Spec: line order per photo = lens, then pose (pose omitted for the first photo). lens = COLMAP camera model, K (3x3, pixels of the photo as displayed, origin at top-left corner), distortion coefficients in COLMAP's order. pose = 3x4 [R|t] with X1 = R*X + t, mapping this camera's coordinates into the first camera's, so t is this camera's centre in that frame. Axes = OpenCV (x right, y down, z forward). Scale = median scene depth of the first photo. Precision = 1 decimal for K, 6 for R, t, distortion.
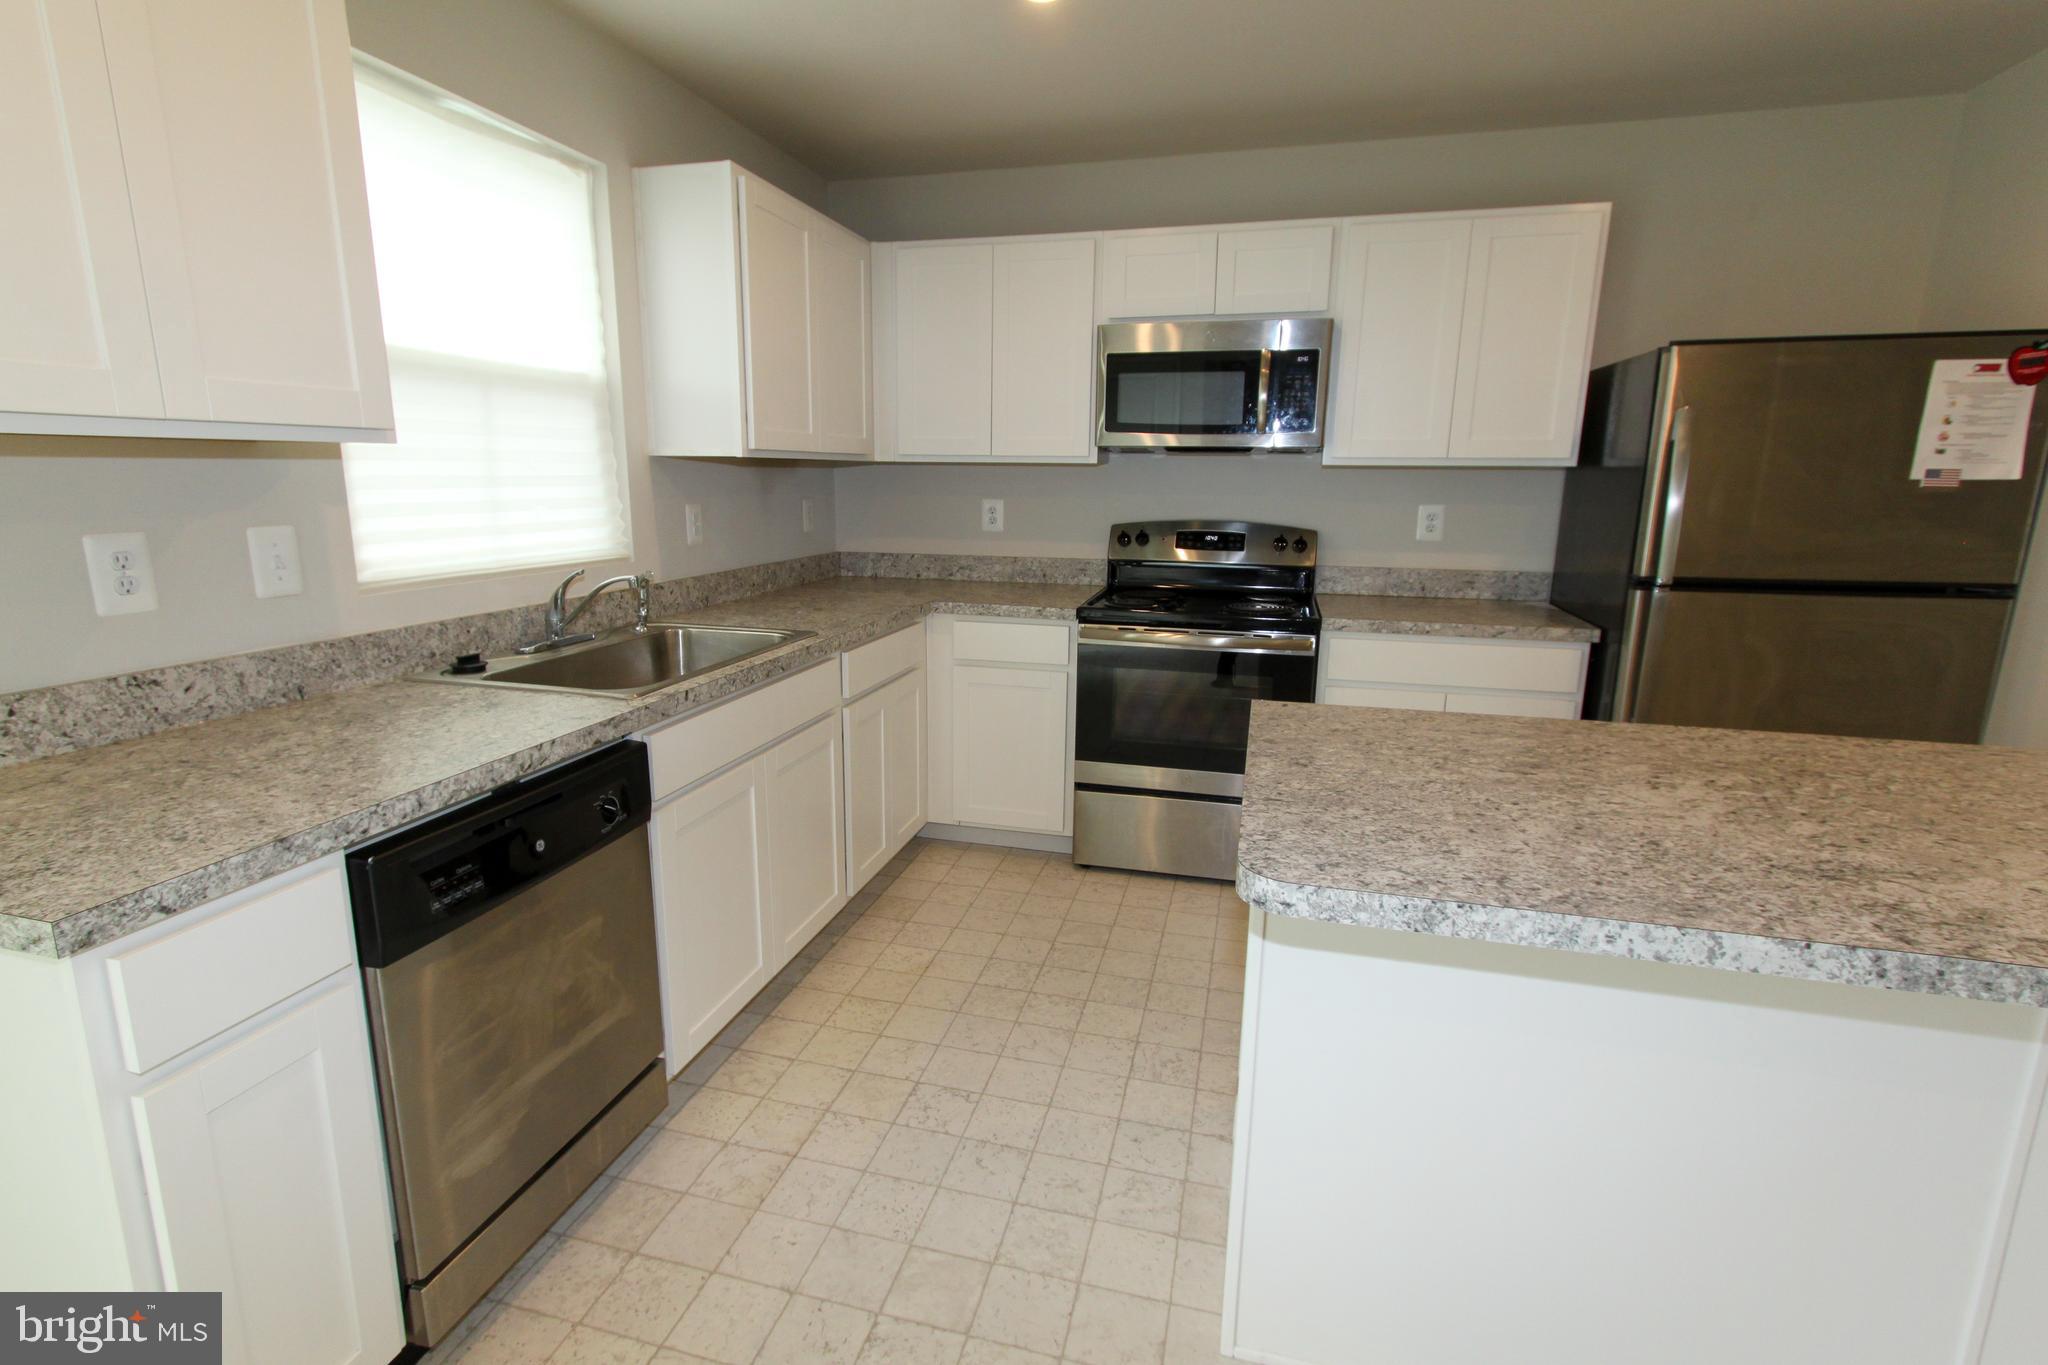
lens RADIAL K [[974.9, 0, 1008.2], [0, 974.9, 681.6], [0, 0, 1]] dist [-0.005778, 0.001023]
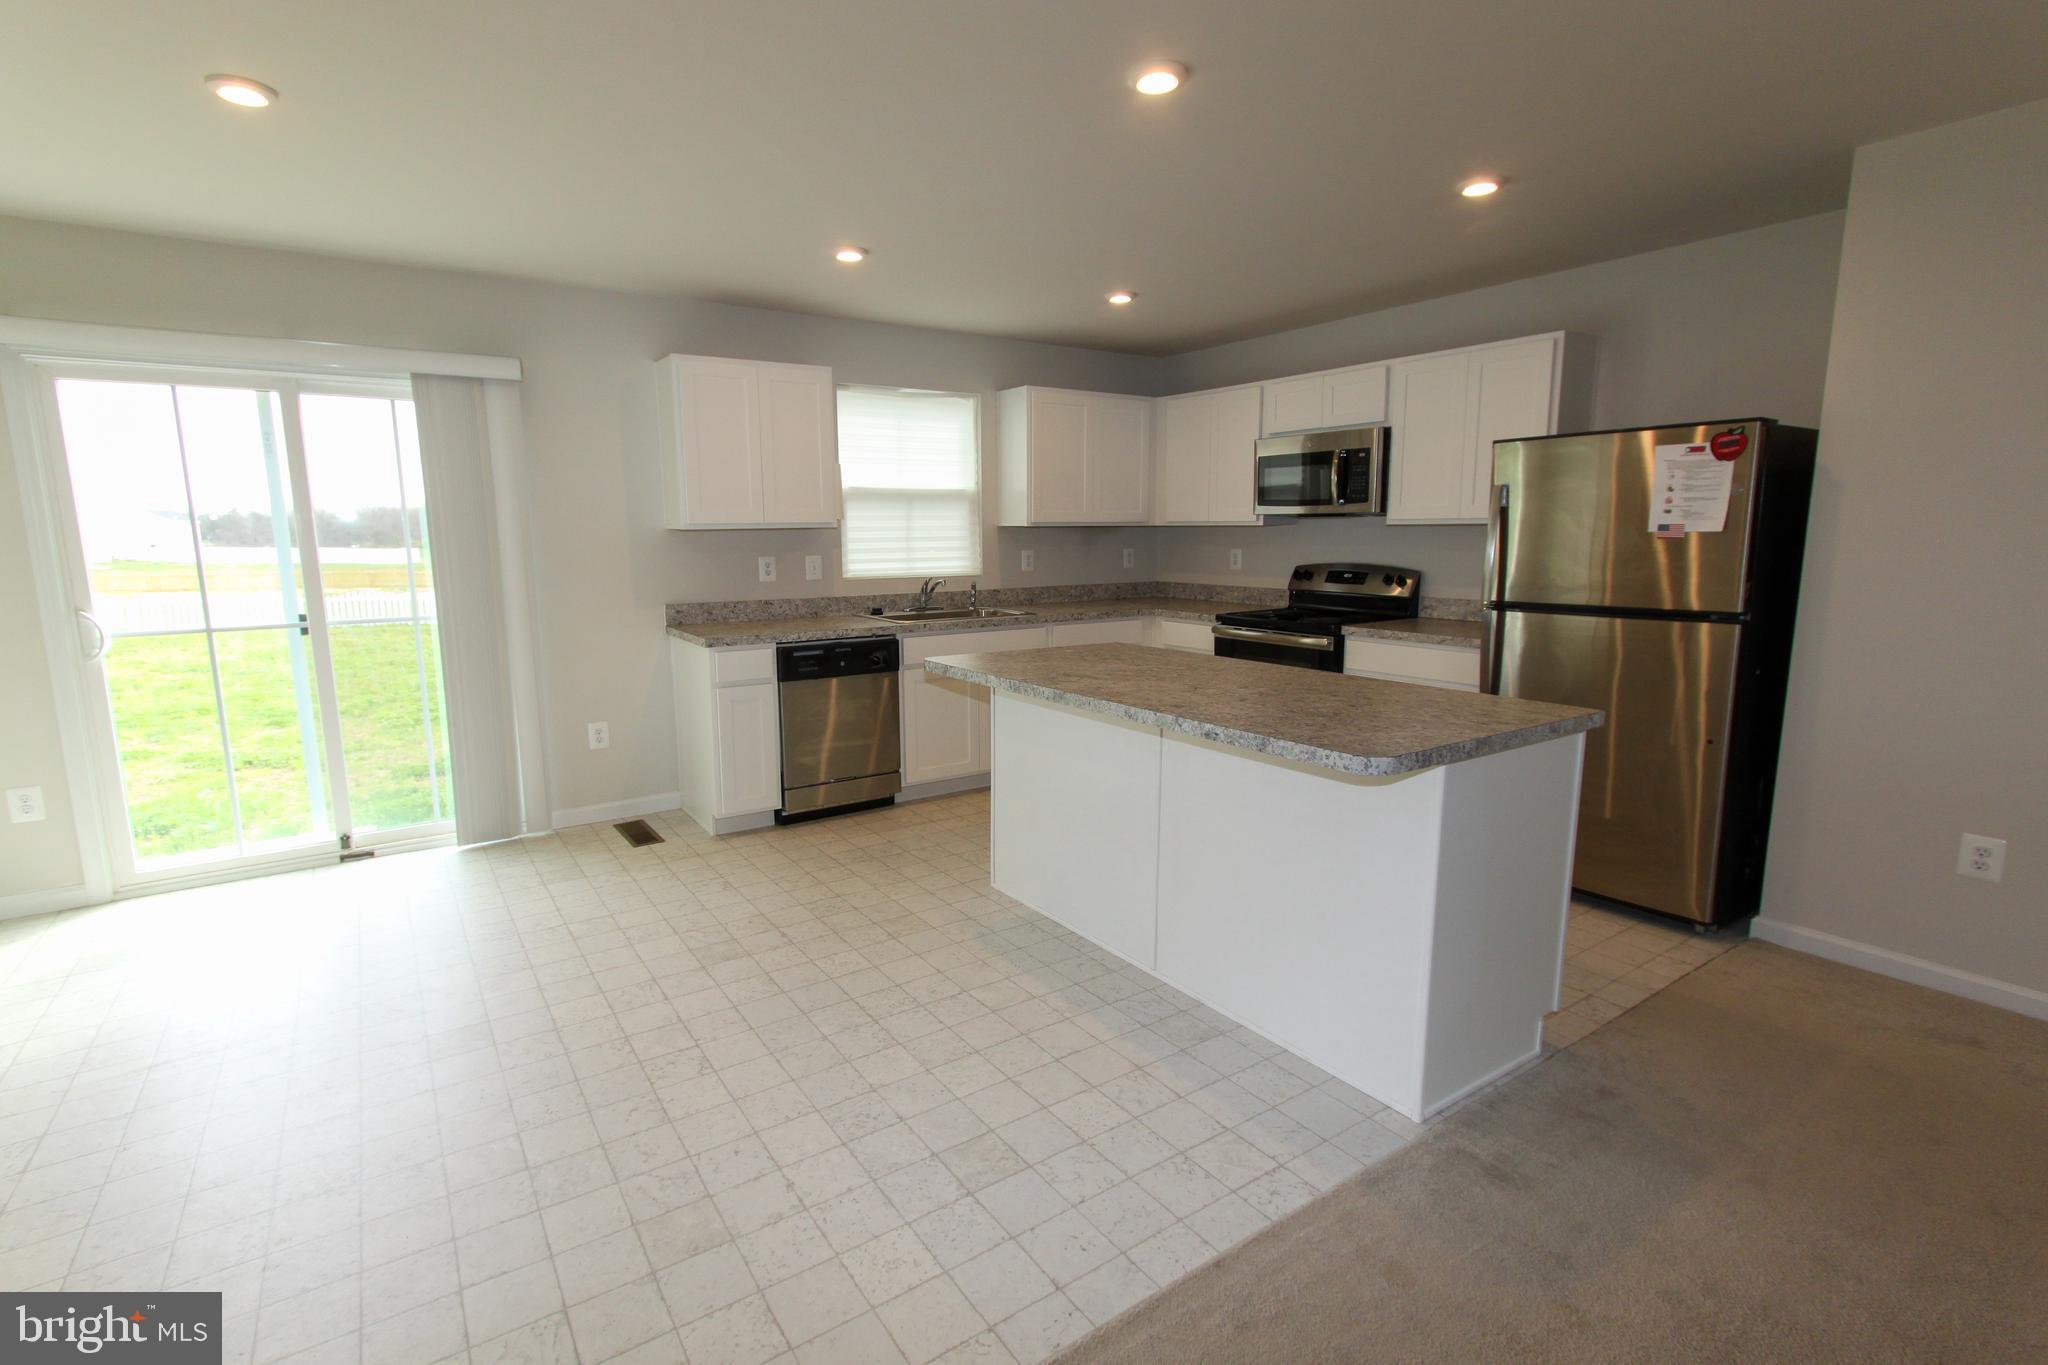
lens RADIAL K [[983.2, 0, 1033.9], [0, 983.2, 676.4], [0, 0, 1]] dist [-0.000593, 0.000737]
pose [[0.770163, 0.083112, -0.632409, 0.965141], [-0.121108, 0.992493, -0.017053, 0.099418], [0.626244, 0.089724, 0.774447, -0.486214]]
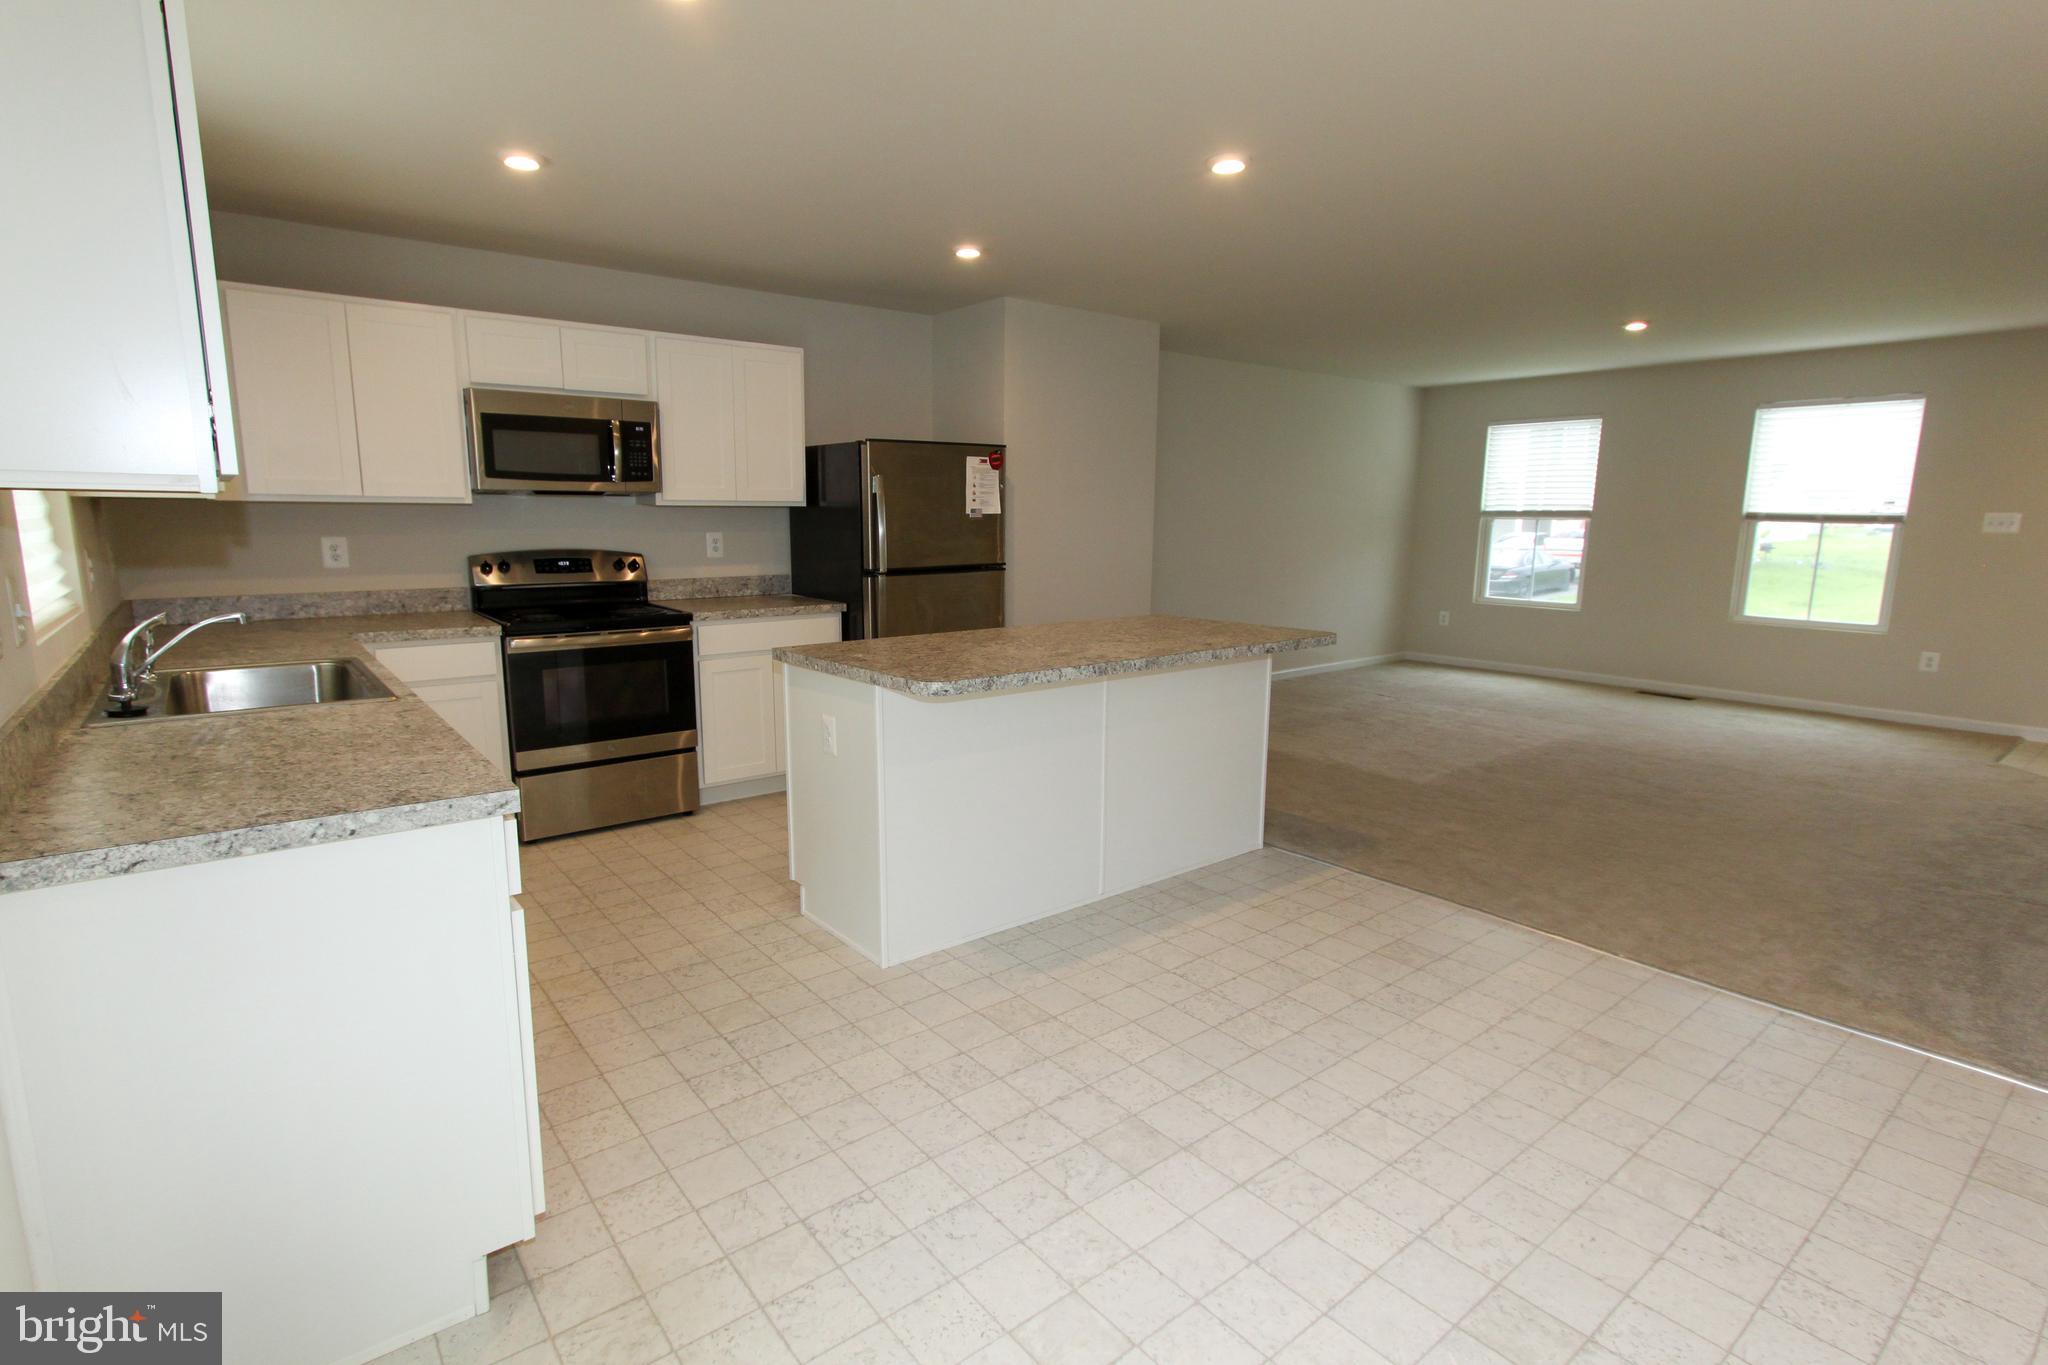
lens RADIAL K [[974.9, 0, 1008.2], [0, 974.9, 681.6], [0, 0, 1]] dist [-0.005778, 0.001023]
pose [[0.589959, -0.141639, 0.794913, -0.574409], [0.166990, 0.984612, 0.051505, 0.038896], [-0.789977, 0.102357, 0.604533, -0.221259]]
